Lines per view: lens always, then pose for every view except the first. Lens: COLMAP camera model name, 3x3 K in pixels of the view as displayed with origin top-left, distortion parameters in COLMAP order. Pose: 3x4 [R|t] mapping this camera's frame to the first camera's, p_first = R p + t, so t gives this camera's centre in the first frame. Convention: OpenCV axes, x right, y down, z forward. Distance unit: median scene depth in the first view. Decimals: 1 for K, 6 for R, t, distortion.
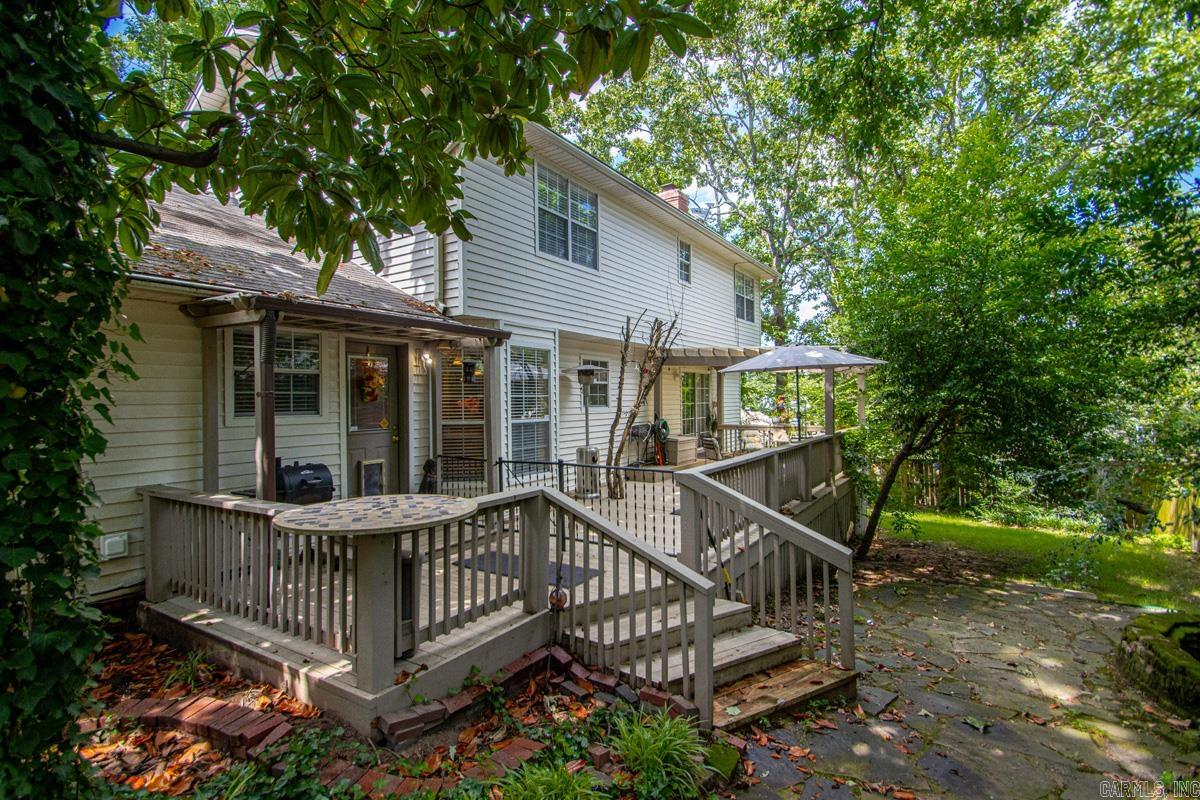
lens RADIAL K [[572.7, 0, 593.0], [0, 572.7, 398.3], [0, 0, 1]] dist [0.002916, 0.000592]
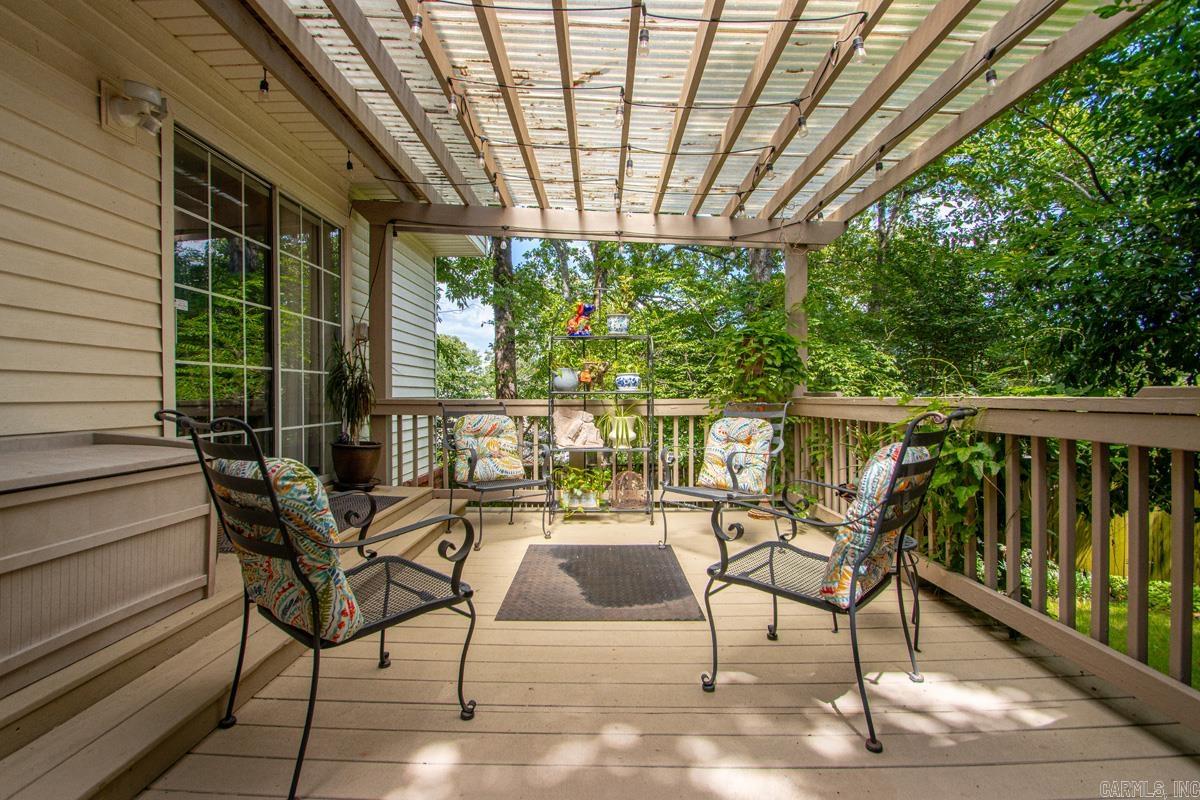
lens RADIAL K [[572.7, 0, 593.0], [0, 572.7, 398.3], [0, 0, 1]] dist [0.002916, 0.000592]
pose [[0.848872, 0.007652, 0.528543, 0.260232], [-0.008643, 0.999962, -0.000595, 0.073908], [-0.528528, -0.004064, 0.848906, 1.125636]]
